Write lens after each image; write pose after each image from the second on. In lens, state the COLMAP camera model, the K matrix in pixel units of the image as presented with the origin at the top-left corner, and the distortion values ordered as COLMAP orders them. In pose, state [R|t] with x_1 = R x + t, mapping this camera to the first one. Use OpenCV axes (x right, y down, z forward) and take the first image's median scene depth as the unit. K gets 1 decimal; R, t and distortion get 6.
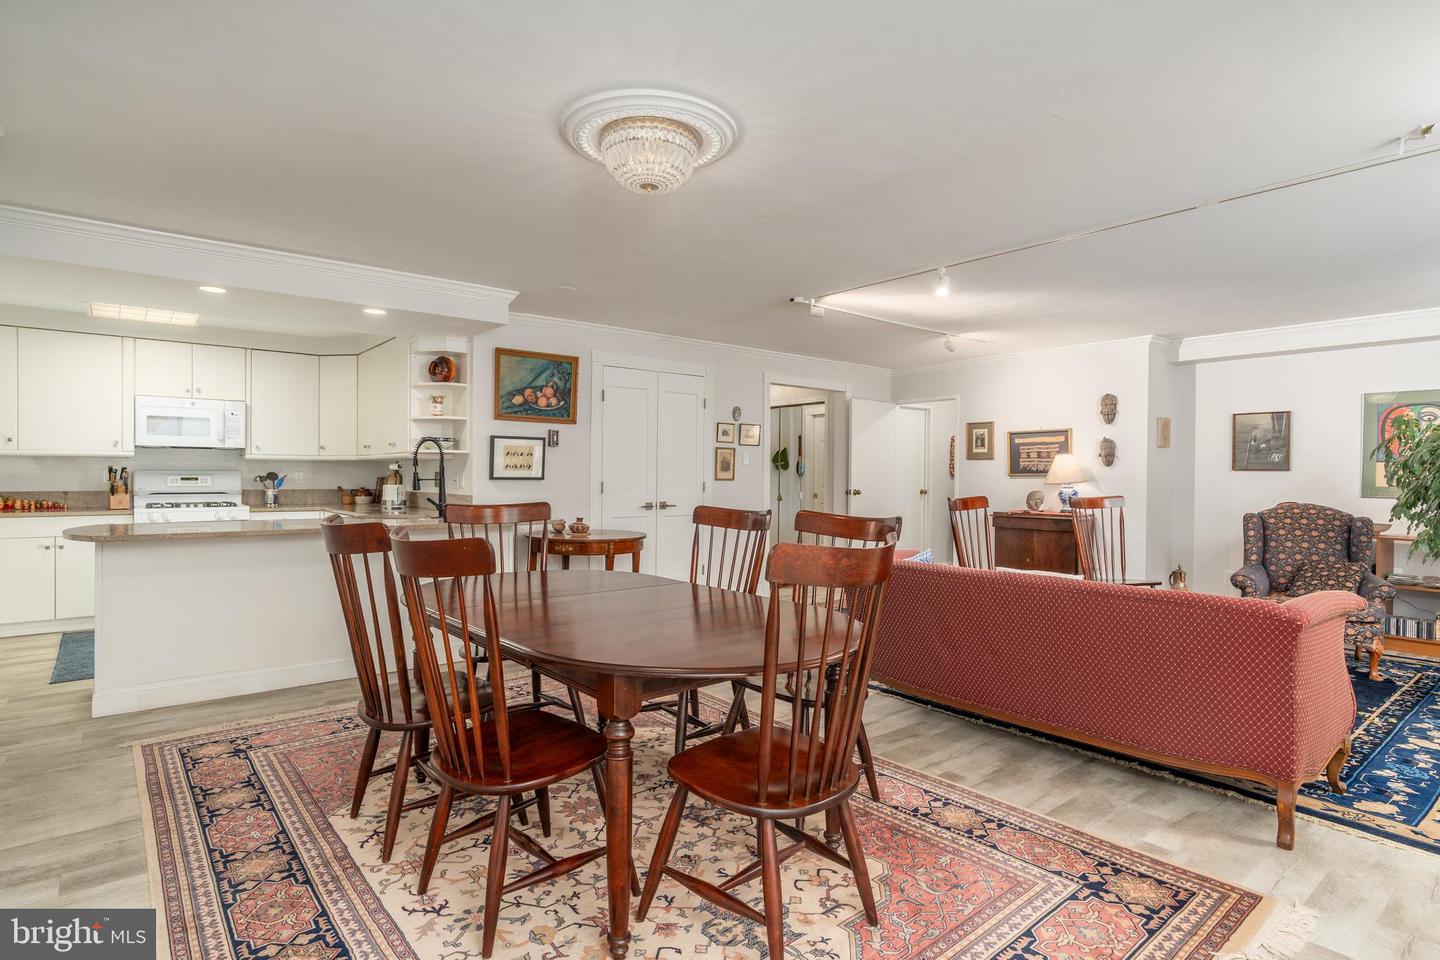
lens RADIAL K [[731.1, 0, 720.0], [0, 731.1, 480.0], [0, 0, 1]] dist [0.003358, 0.000824]
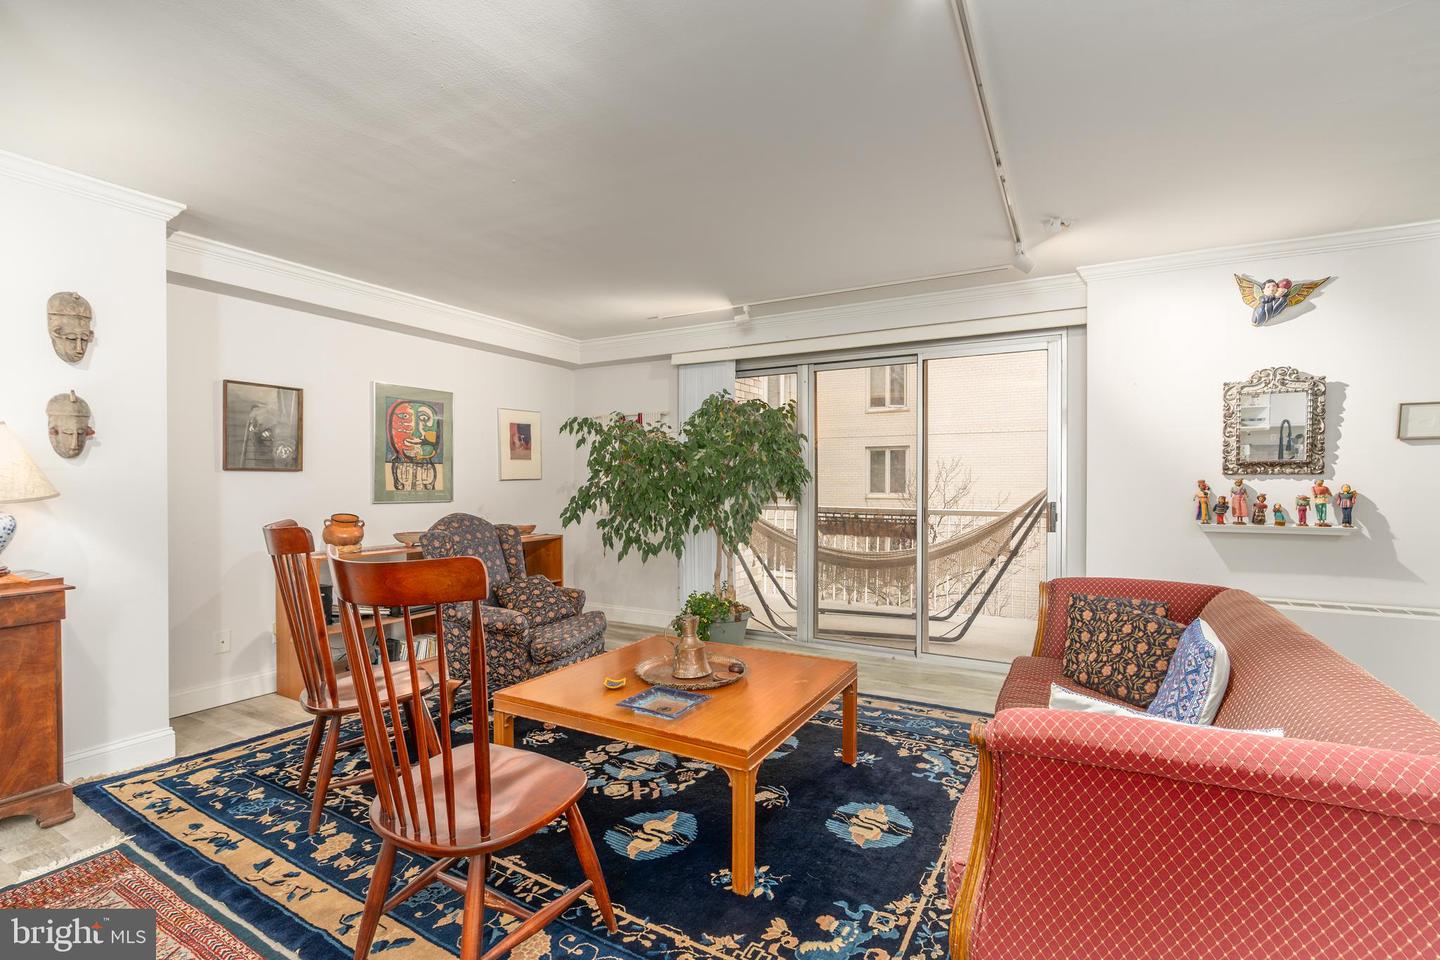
lens RADIAL K [[657.9, 0, 705.0], [0, 657.9, 495.3], [0, 0, 1]] dist [0.000225, 0.000158]
pose [[-0.345895, -0.028002, 0.937855, 0.026021], [0.004934, 0.999486, 0.031661, -0.007114], [-0.938260, 0.015579, -0.345580, 0.782827]]
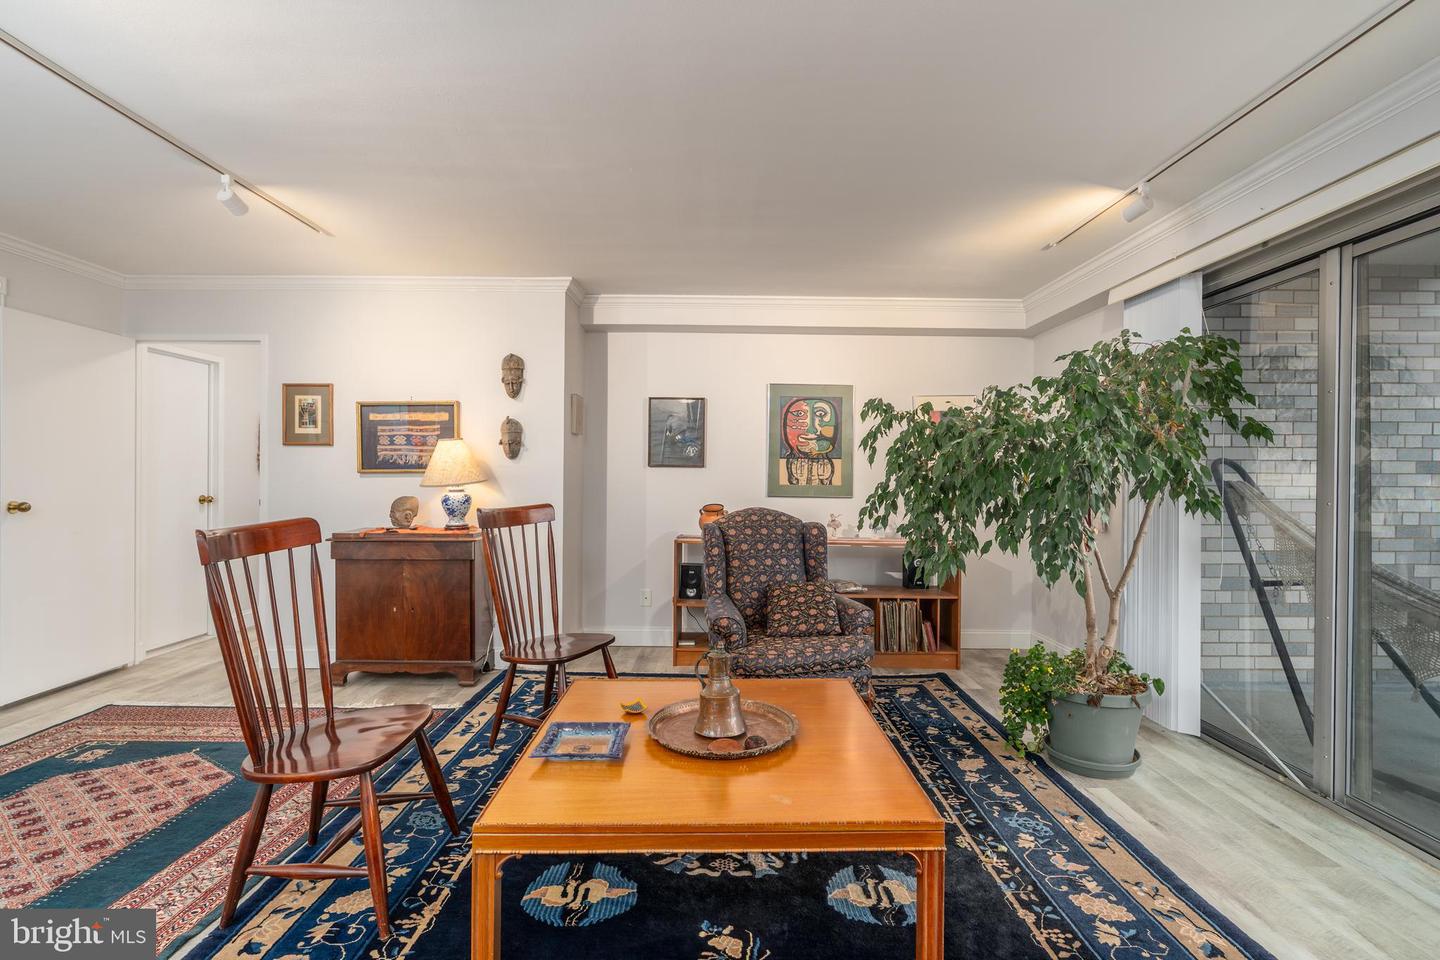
lens RADIAL K [[656.7, 0, 720.0], [0, 656.7, 480.0], [0, 0, 1]] dist [-0.002488, 0.000267]
pose [[0.627468, -0.006154, 0.778618, 0.171003], [0.003081, 0.999981, 0.005421, -0.001600], [-0.778636, -0.001003, 0.627475, 0.459842]]
